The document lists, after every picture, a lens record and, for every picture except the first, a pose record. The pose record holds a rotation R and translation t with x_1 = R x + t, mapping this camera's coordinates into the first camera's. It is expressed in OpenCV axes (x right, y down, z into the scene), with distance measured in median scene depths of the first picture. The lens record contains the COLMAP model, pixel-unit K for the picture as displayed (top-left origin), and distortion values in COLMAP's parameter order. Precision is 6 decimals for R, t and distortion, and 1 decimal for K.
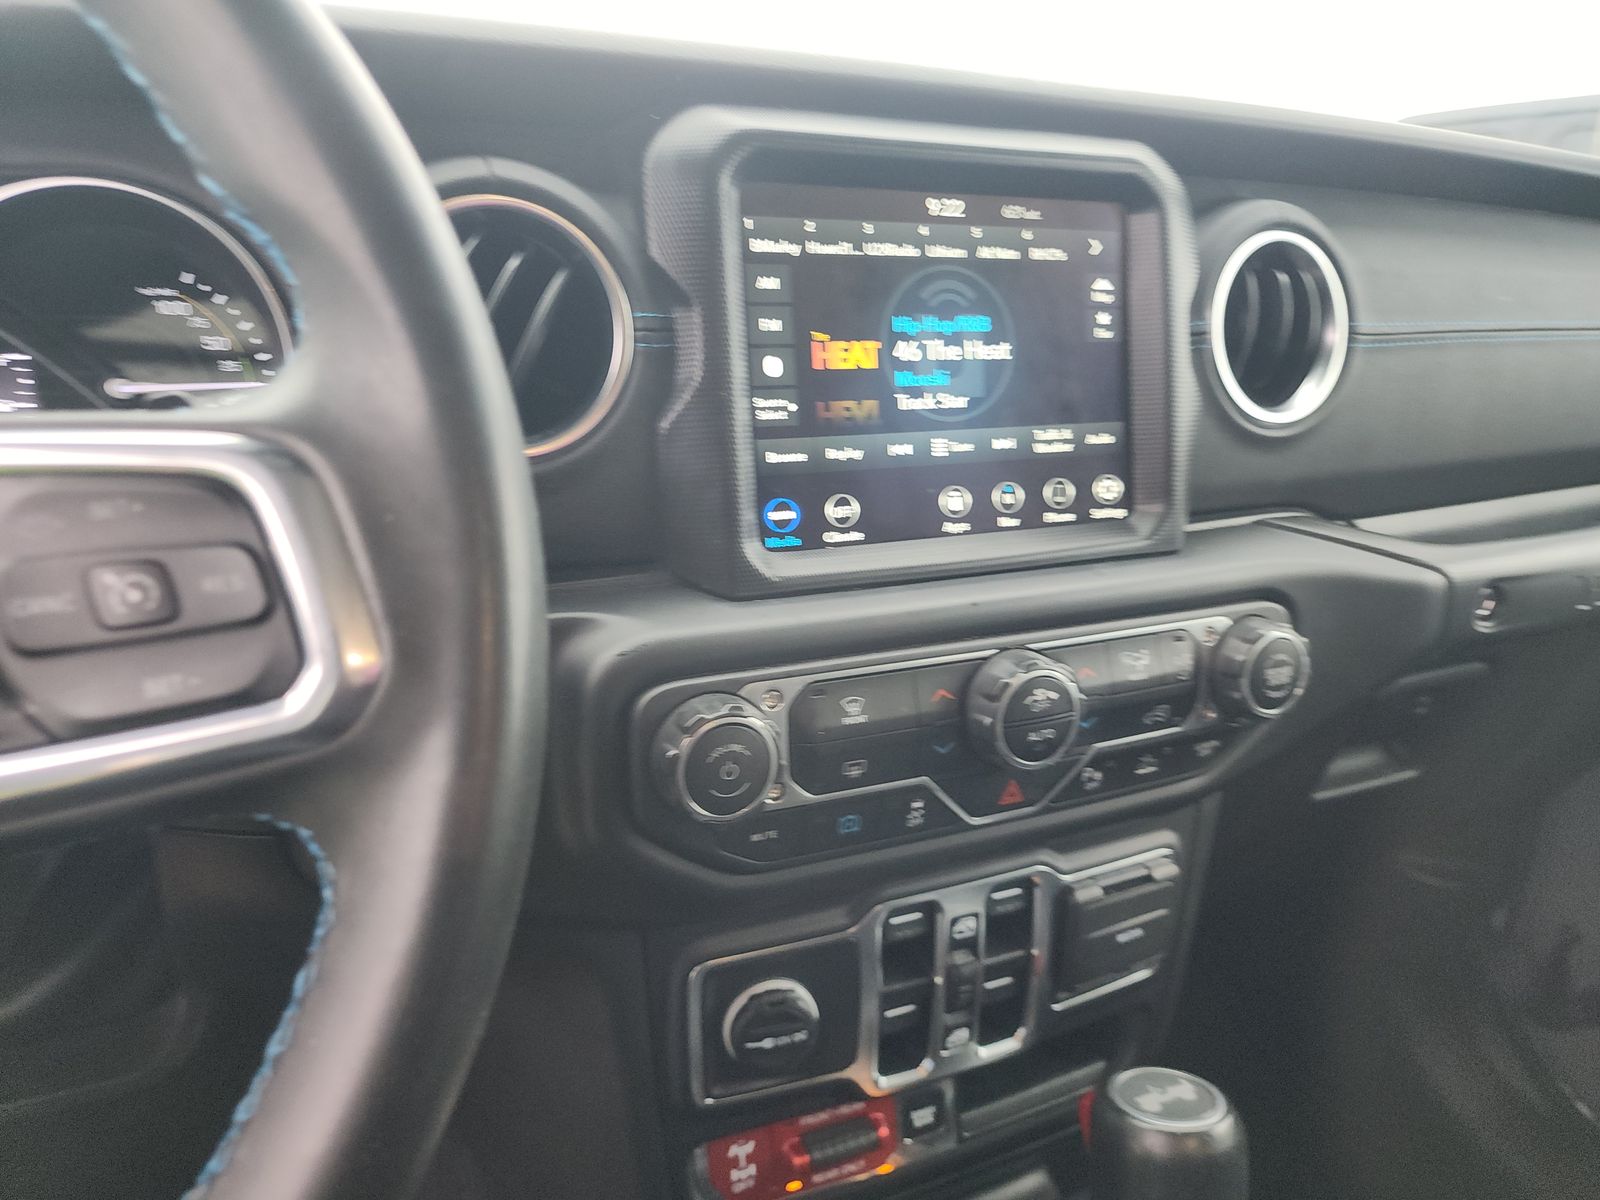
lens RADIAL K [[1148.4, 0, 800.7], [0, 1148.4, 590.1], [0, 0, 1]] dist [0.002681, -0.002002]
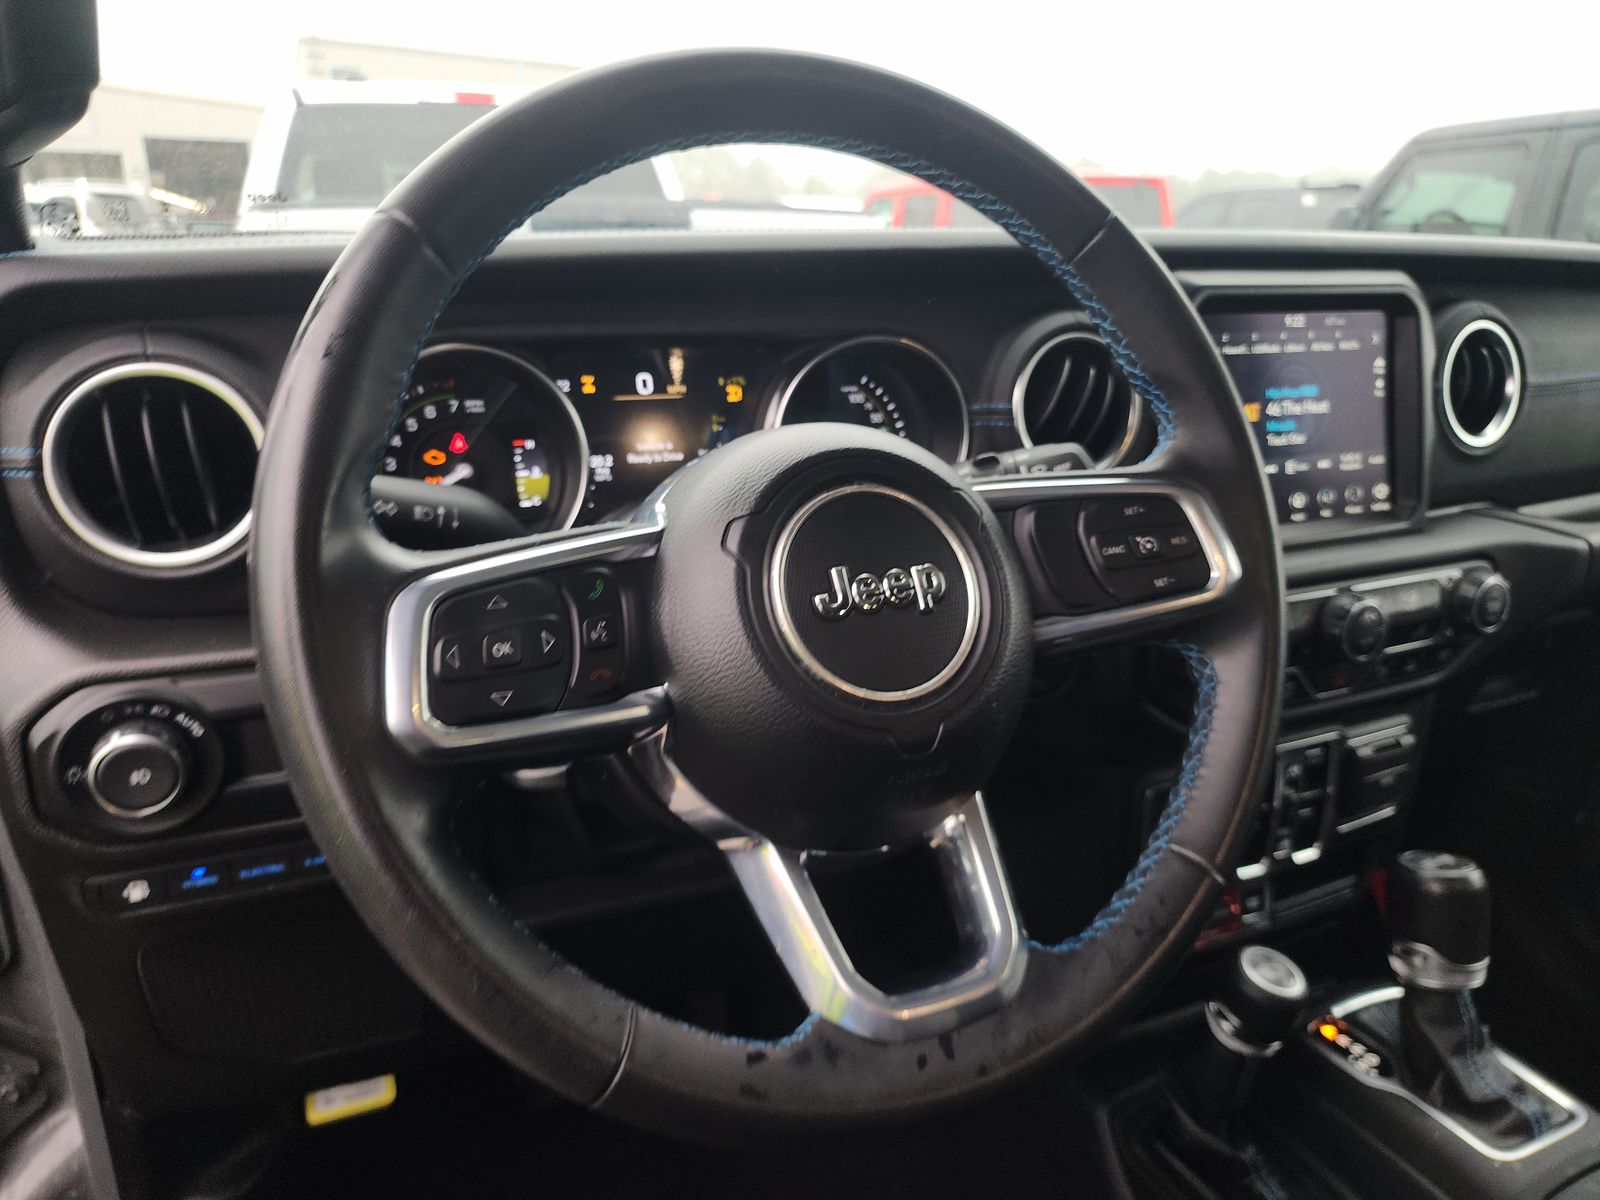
lens RADIAL K [[1088.2, 0, 800.0], [0, 1088.2, 600.0], [0, 0, 1]] dist [-0.004263, -0.003298]
pose [[0.999521, -0.022637, -0.021116, -0.510784], [0.022757, 0.999726, 0.005500, 0.035923], [0.020985, -0.005978, 0.999762, -0.518009]]
